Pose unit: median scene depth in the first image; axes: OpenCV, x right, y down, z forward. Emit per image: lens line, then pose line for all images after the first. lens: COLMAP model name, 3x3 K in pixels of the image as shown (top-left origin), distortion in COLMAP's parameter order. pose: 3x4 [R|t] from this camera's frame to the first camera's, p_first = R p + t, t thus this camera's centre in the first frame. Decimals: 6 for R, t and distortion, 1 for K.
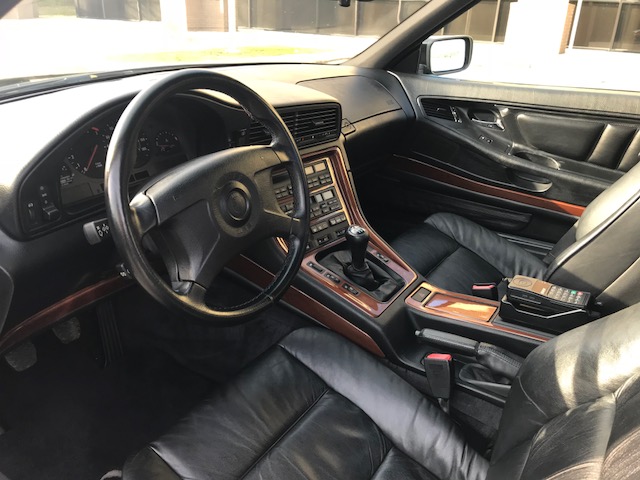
lens RADIAL K [[520.0, 0, 320.0], [0, 520.0, 240.0], [0, 0, 1]] dist [-0.004235, -0.000292]
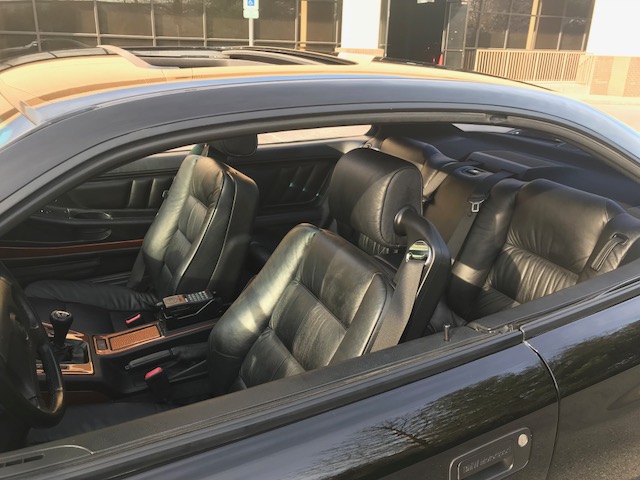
lens RADIAL K [[520.0, 0, 320.0], [0, 520.0, 240.0], [0, 0, 1]] dist [-0.004235, -0.000292]
pose [[0.489292, -0.315013, 0.813241, -0.386788], [0.341160, 0.927315, 0.153939, -0.113622], [-0.802623, 0.202124, 0.561197, -0.160405]]
